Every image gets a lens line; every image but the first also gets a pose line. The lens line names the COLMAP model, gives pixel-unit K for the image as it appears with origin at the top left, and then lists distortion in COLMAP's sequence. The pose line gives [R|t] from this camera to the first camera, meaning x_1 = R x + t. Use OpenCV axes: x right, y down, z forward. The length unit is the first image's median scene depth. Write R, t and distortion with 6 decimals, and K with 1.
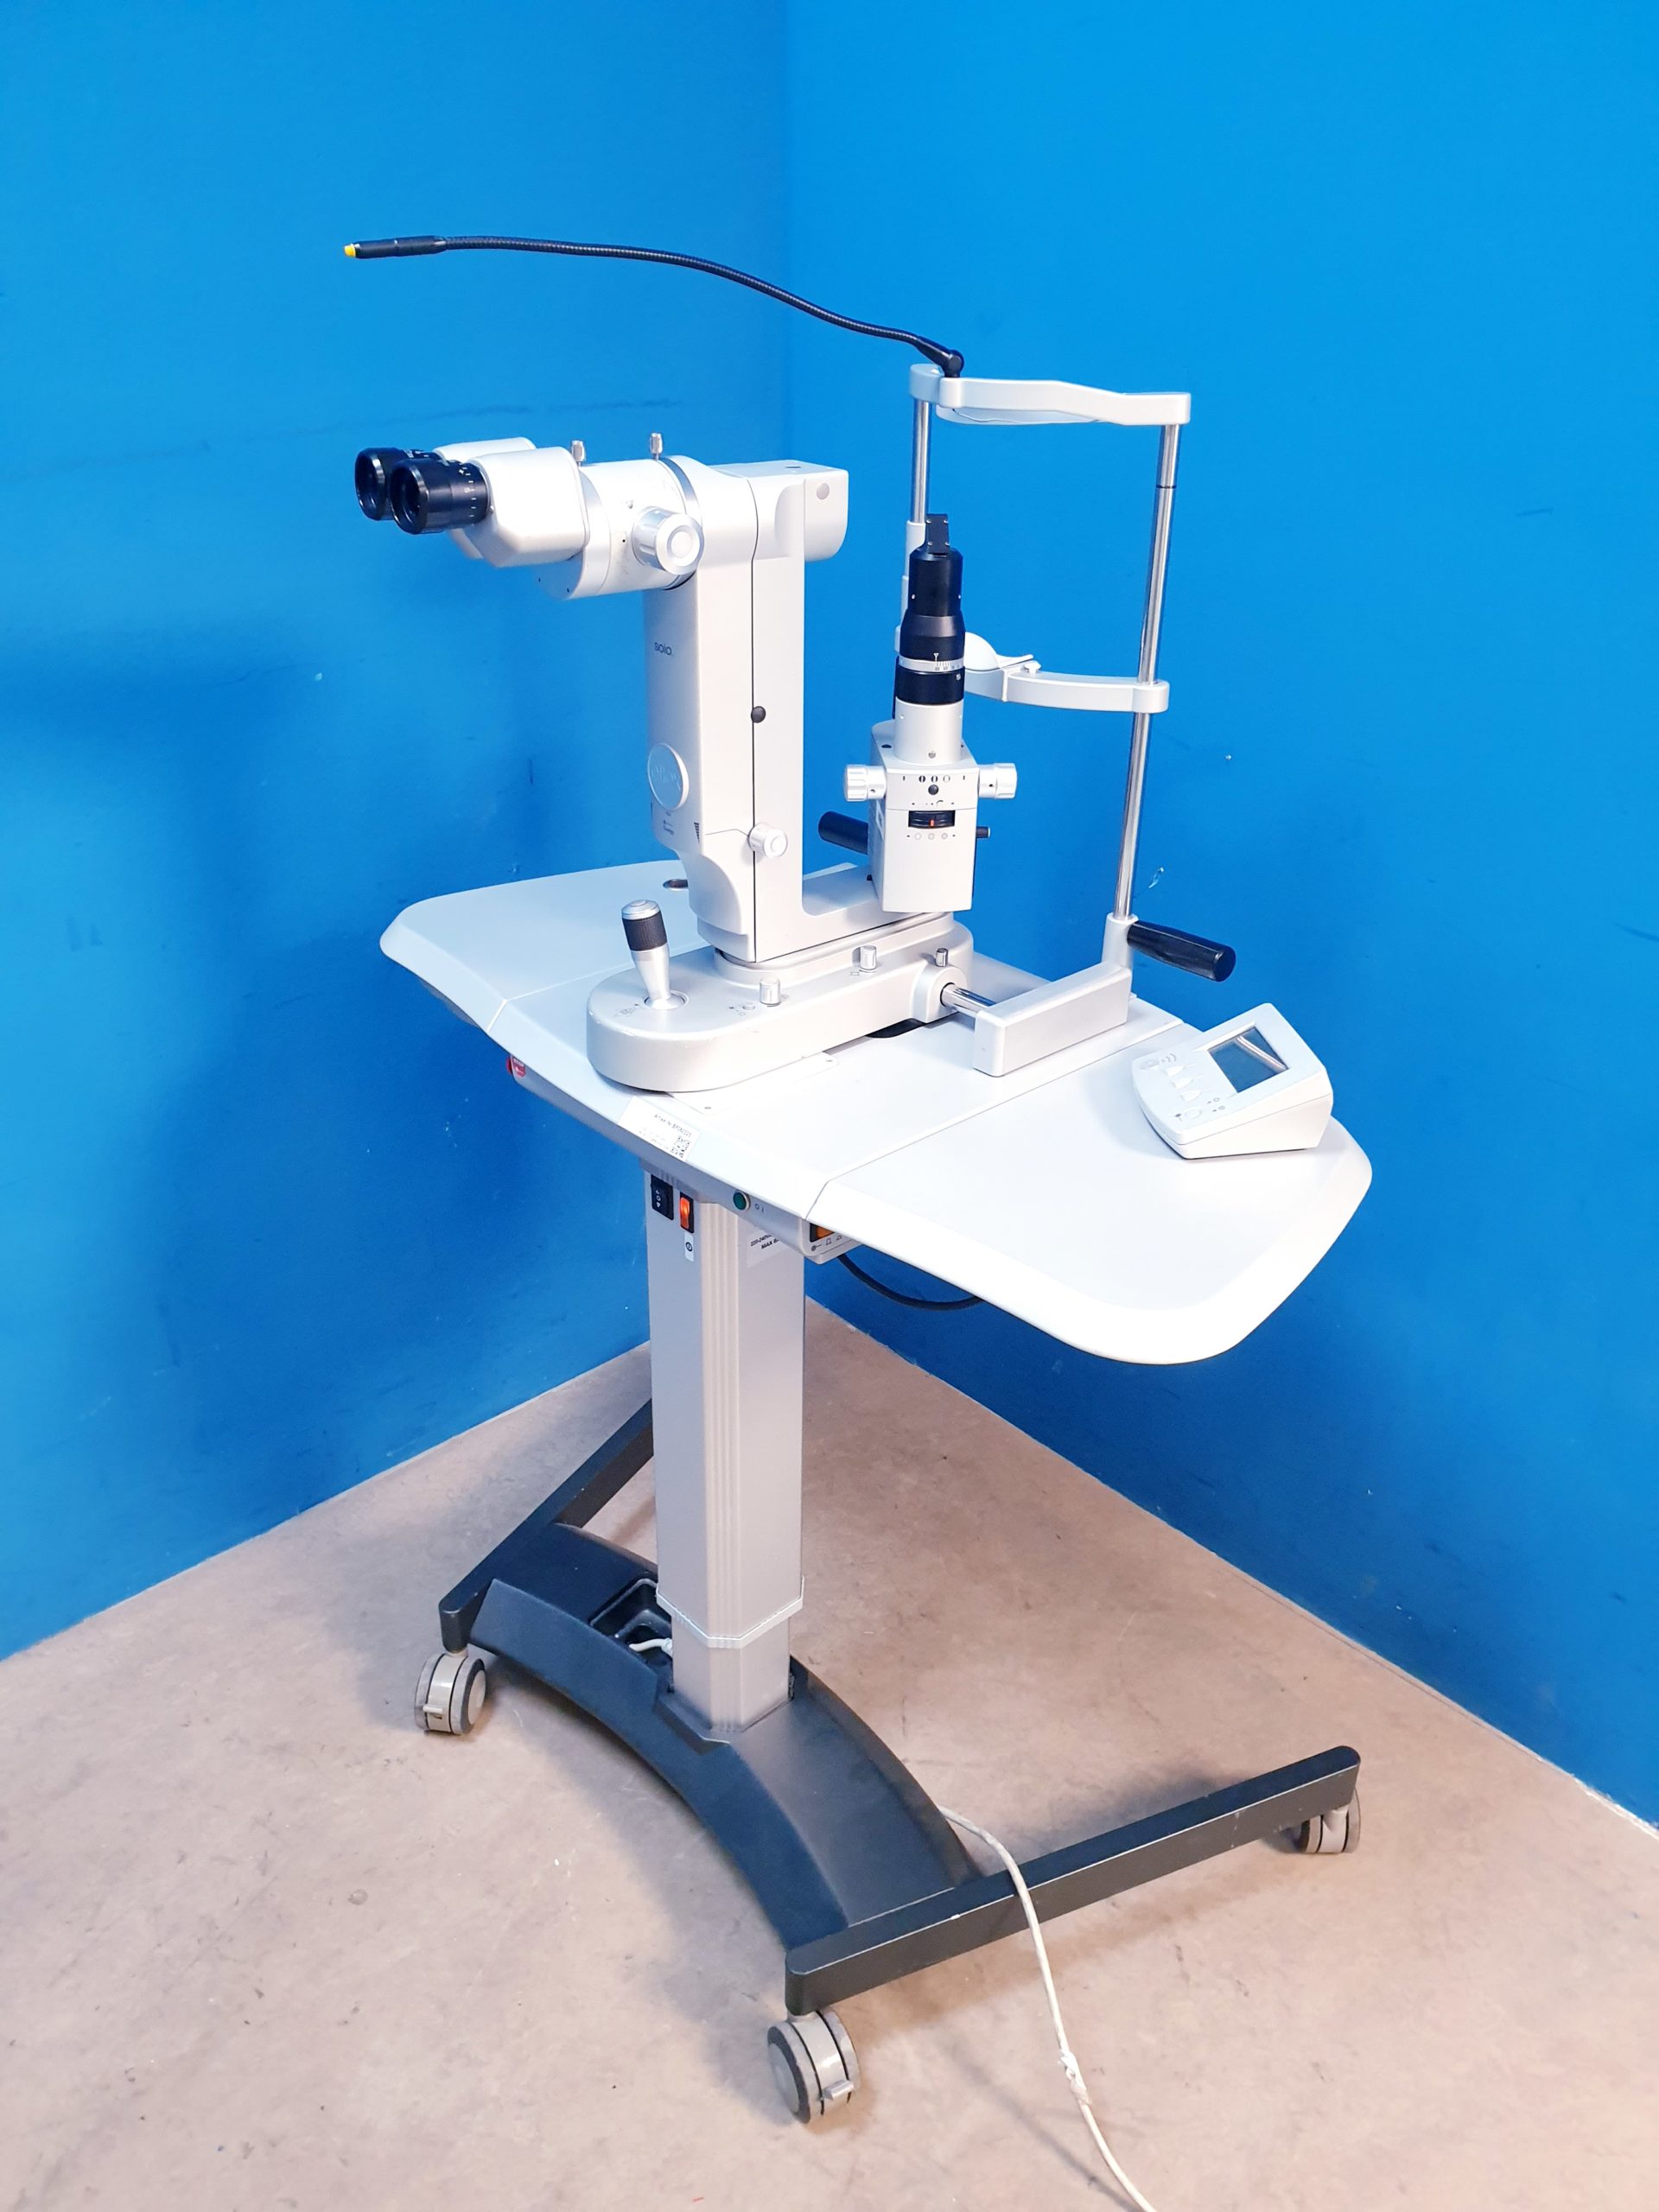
lens RADIAL K [[1696.6, 0, 864.9], [0, 1696.6, 1106.2], [0, 0, 1]] dist [-0.012417, 0.040366]
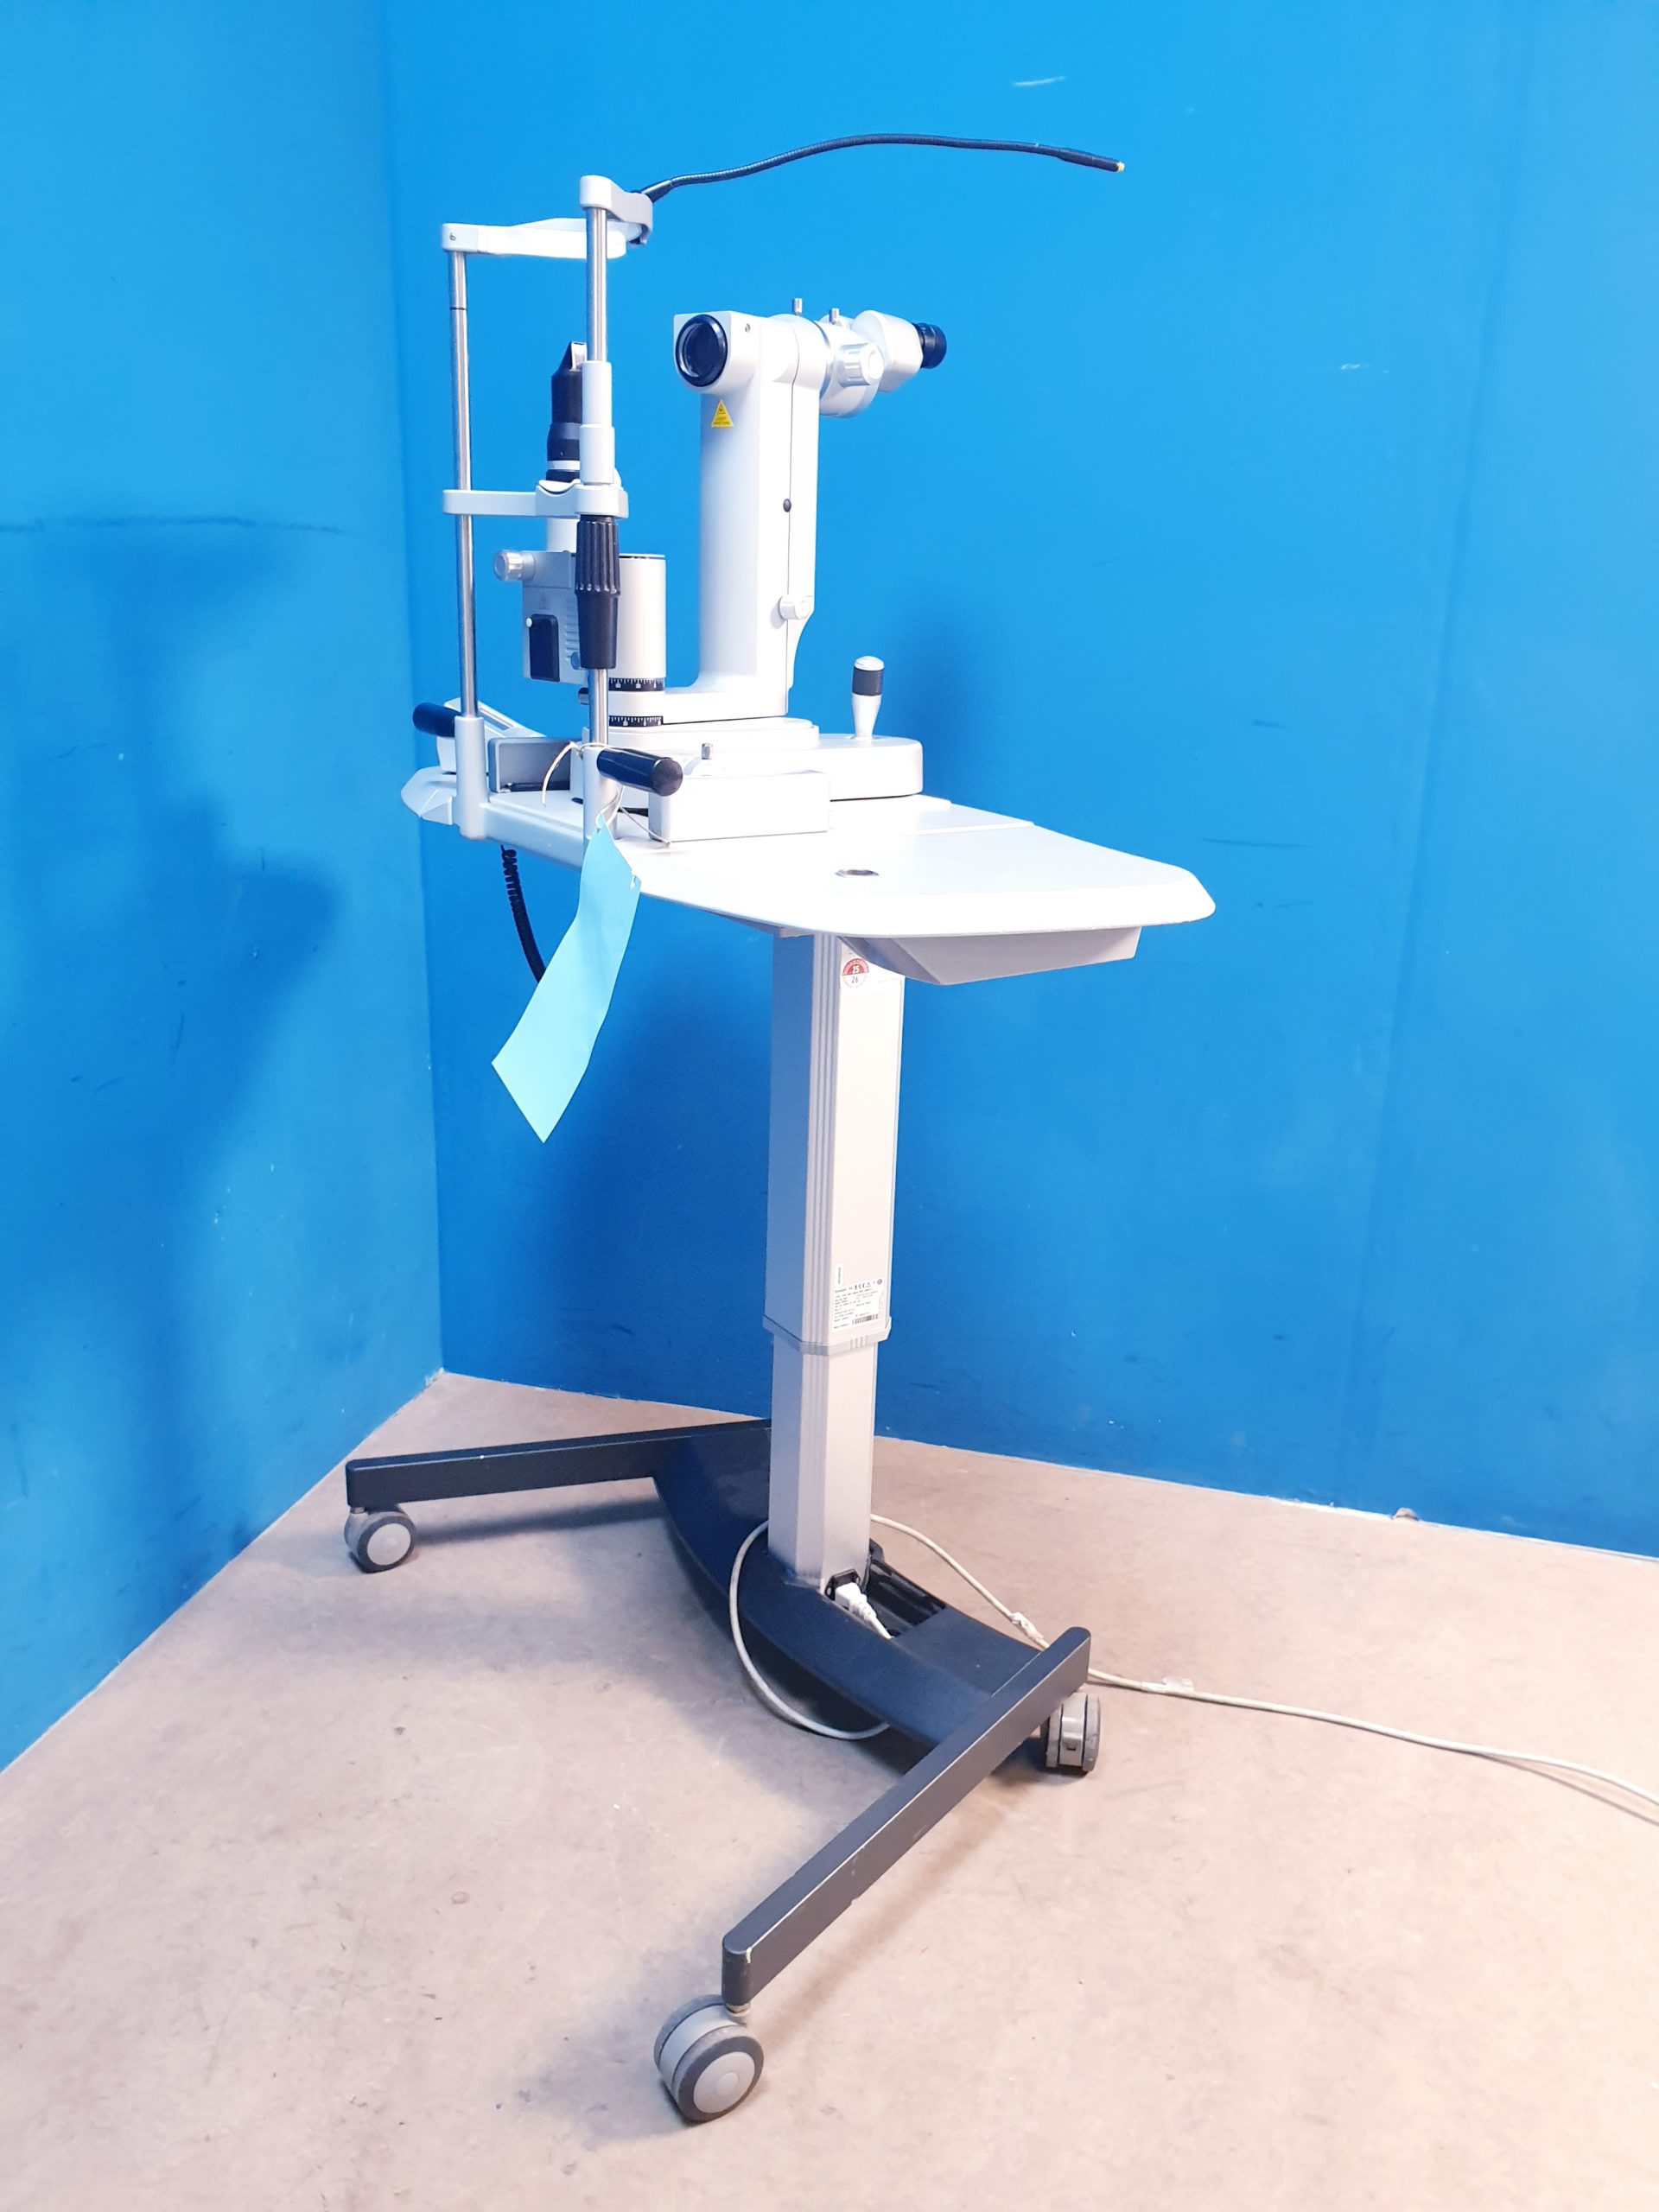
lens RADIAL K [[1693.1, 0, 823.0], [0, 1693.1, 1121.1], [0, 0, 1]] dist [-0.040453, 0.082132]
pose [[0.857128, -0.161477, 0.489139, -0.492216], [0.237402, 0.966565, -0.096918, 0.161821], [-0.457134, 0.199194, 0.866805, -0.040005]]
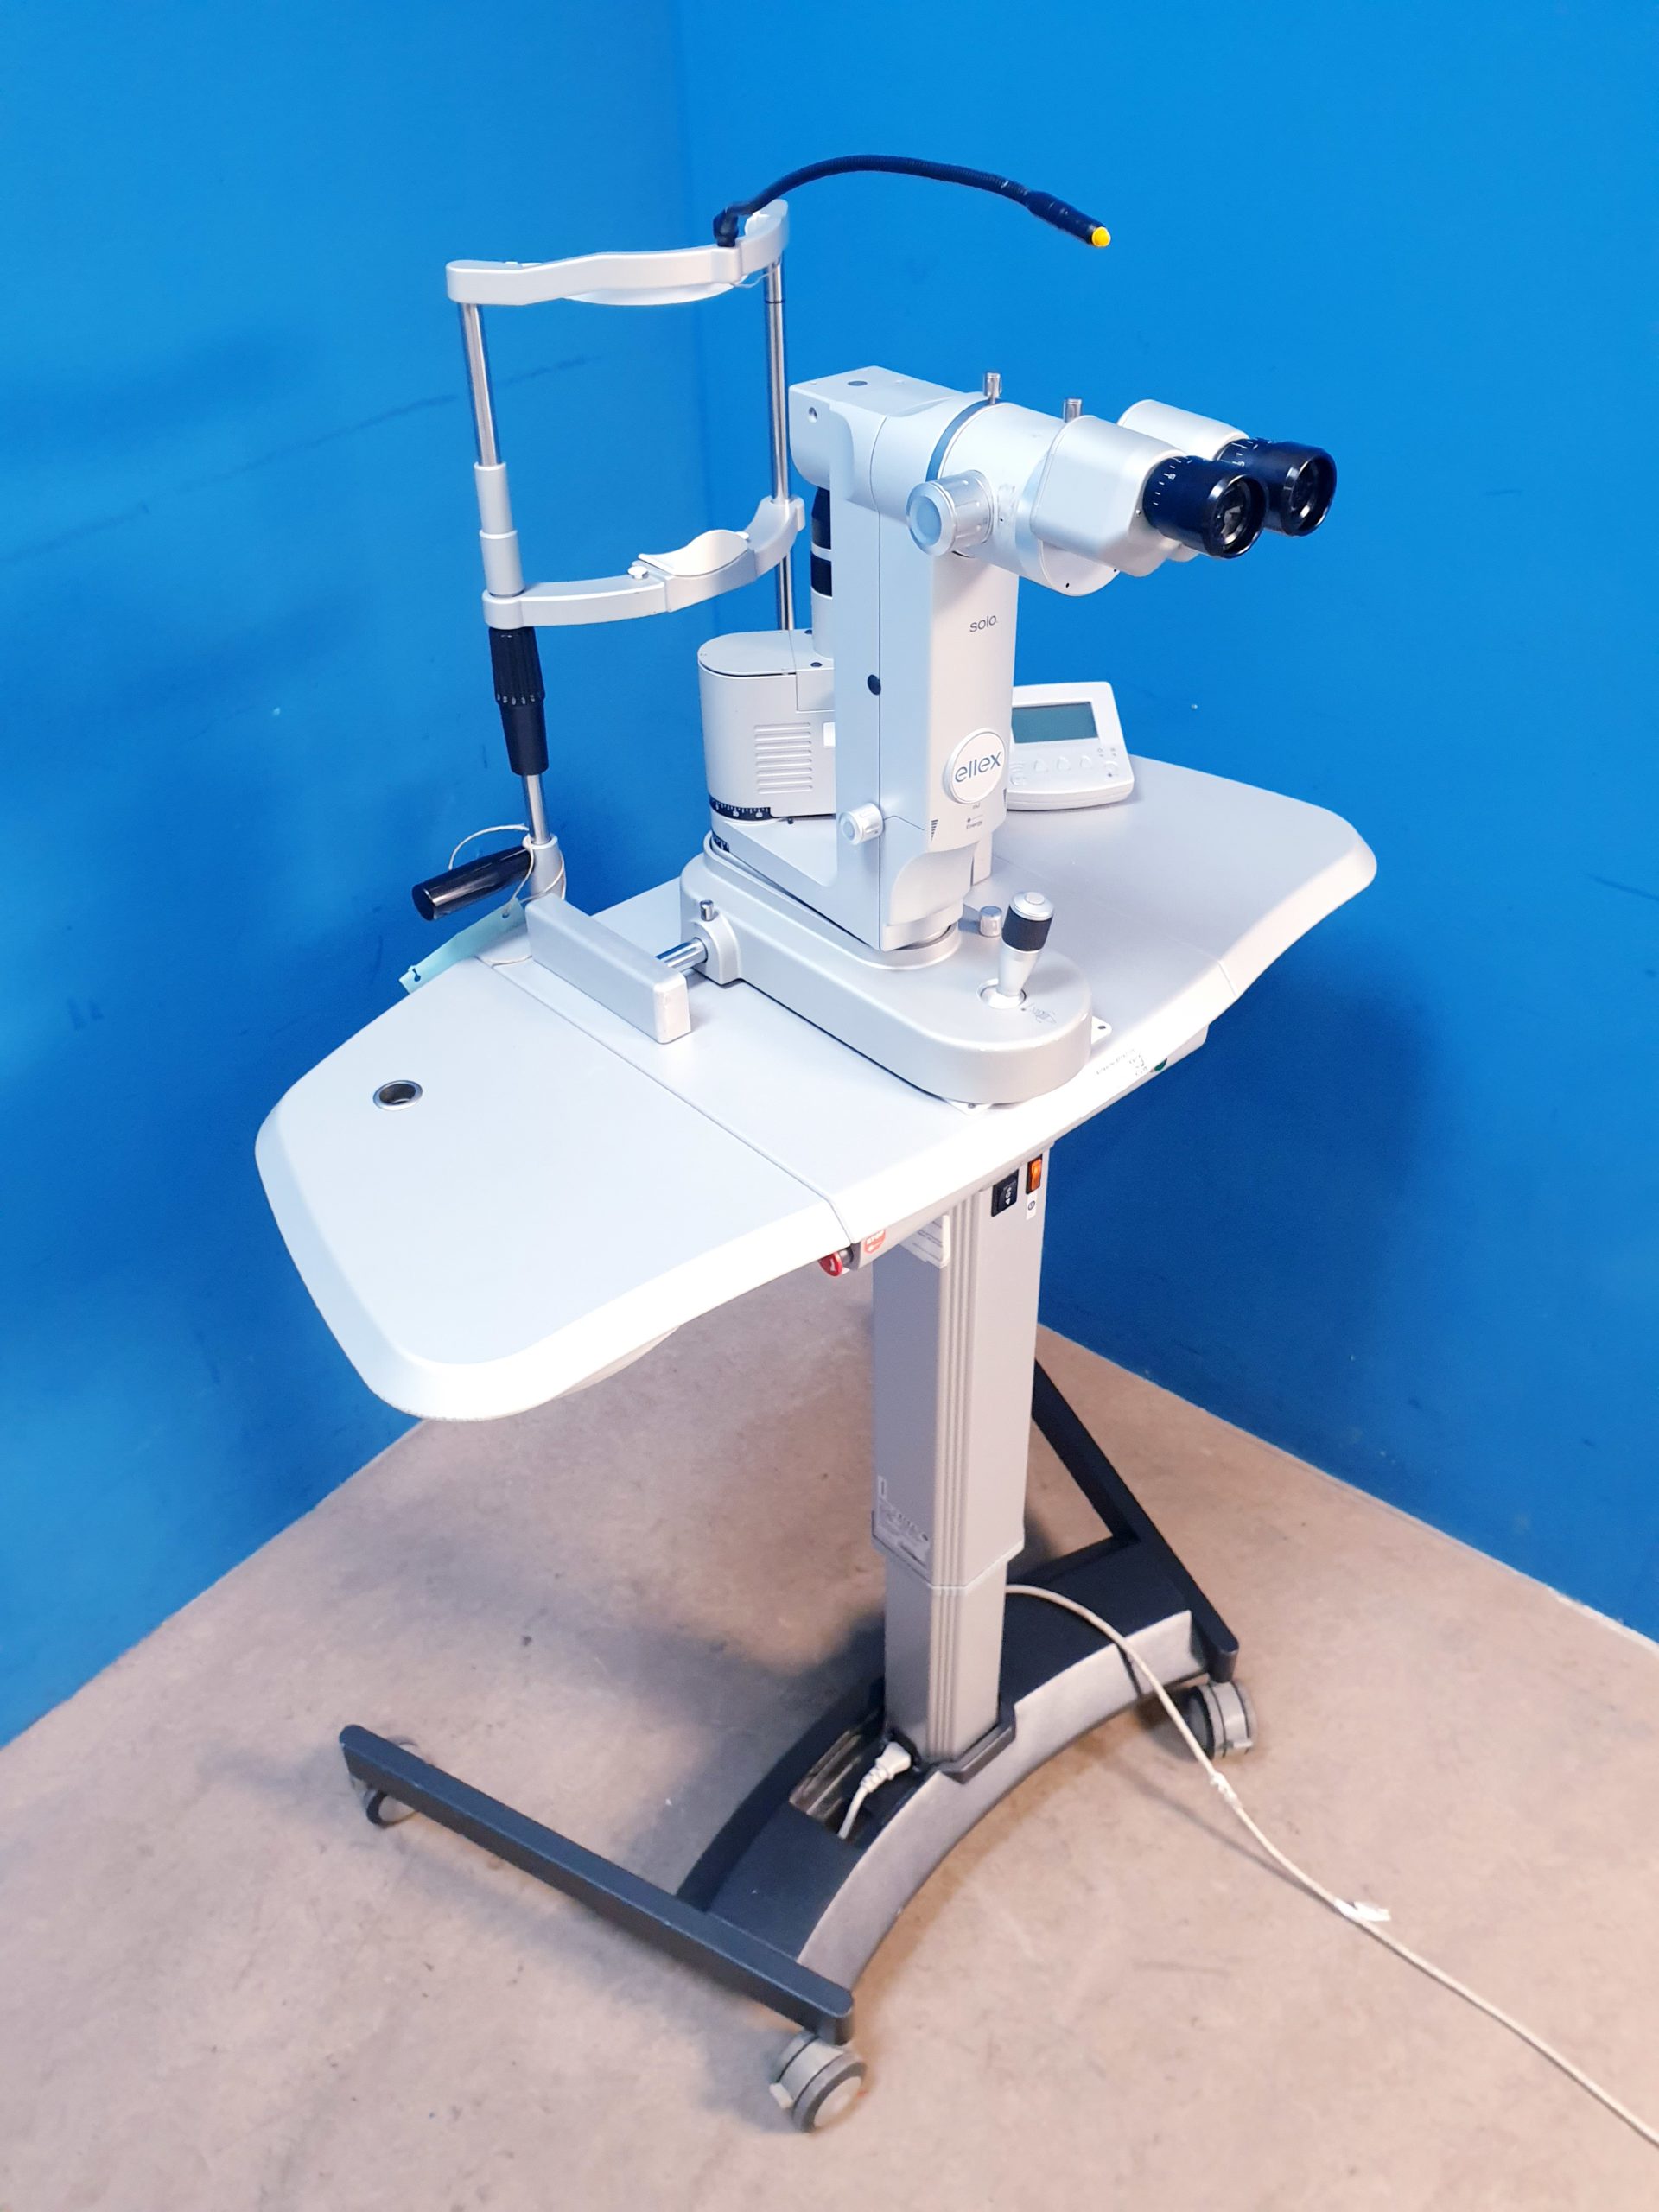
lens RADIAL K [[1713.9, 0, 838.7], [0, 1713.9, 1067.7], [0, 0, 1]] dist [-0.058043, 0.103993]
pose [[0.990798, -0.112441, 0.075337, -0.098455], [0.099714, 0.982800, 0.155436, -0.171972], [-0.091518, -0.146494, 0.984969, -0.020544]]
